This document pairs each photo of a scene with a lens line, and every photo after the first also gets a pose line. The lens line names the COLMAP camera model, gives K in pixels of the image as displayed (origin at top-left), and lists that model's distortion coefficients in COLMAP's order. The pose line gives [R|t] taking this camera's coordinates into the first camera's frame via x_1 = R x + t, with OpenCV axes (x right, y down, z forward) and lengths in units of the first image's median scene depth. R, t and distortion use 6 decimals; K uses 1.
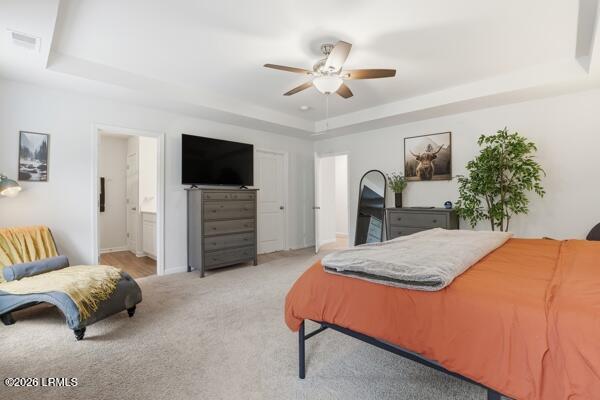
lens RADIAL K [[276.0, 0, 299.2], [0, 276.0, 197.5], [0, 0, 1]] dist [-0.022248, -0.000080]
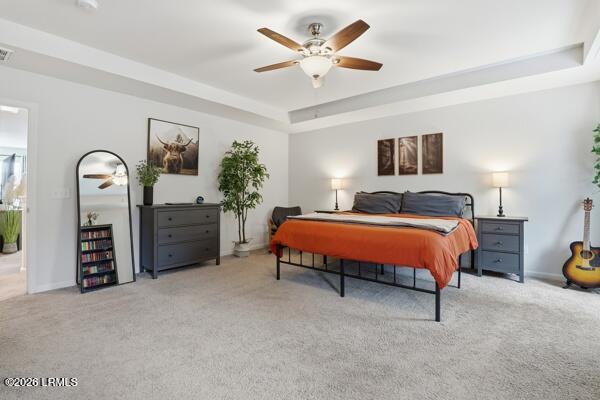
lens RADIAL K [[276.0, 0, 302.7], [0, 276.0, 198.2], [0, 0, 1]] dist [-0.022248, -0.000080]
pose [[-0.106946, -0.018876, 0.994086, -0.478316], [0.002471, 0.999812, 0.019251, 0.002446], [-0.994262, 0.004515, -0.106880, 0.680033]]
